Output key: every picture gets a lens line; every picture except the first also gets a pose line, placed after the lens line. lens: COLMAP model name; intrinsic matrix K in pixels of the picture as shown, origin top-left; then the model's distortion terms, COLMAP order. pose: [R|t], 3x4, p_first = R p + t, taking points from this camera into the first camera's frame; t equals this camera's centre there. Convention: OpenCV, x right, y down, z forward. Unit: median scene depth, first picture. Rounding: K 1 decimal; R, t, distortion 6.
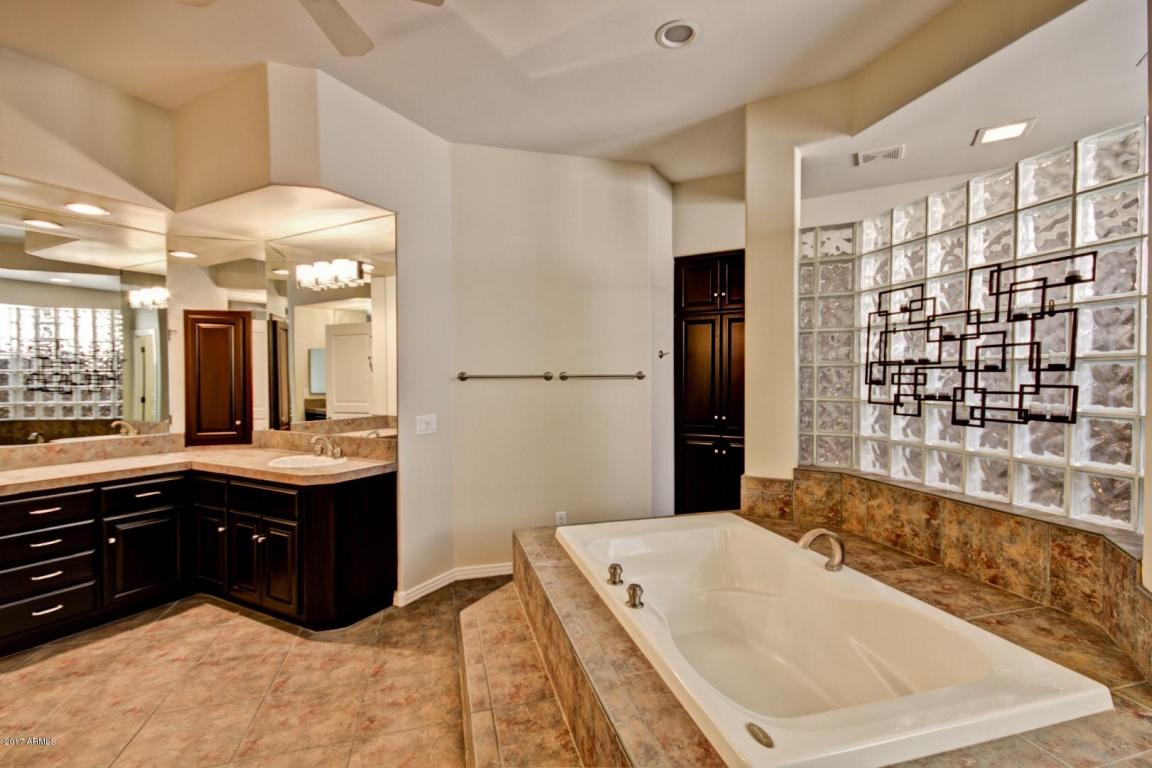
lens RADIAL K [[524.0, 0, 592.4], [0, 524.0, 383.6], [0, 0, 1]] dist [0.027770, -0.018669]
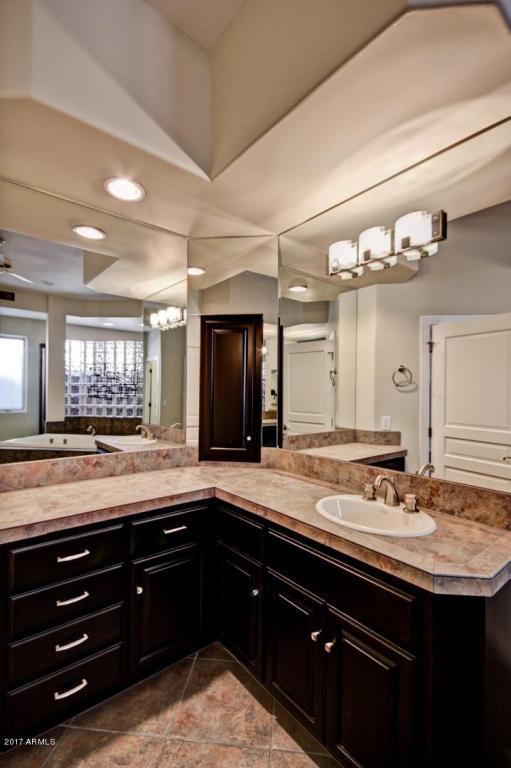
lens RADIAL K [[349.3, 0, 251.4], [0, 349.3, 386.8], [0, 0, 1]] dist [0.027770, -0.018669]
pose [[0.919622, 0.006106, -0.392757, -0.250303], [-0.016683, 0.999584, -0.023522, -0.000195], [0.392450, 0.028184, 0.919342, 0.260968]]
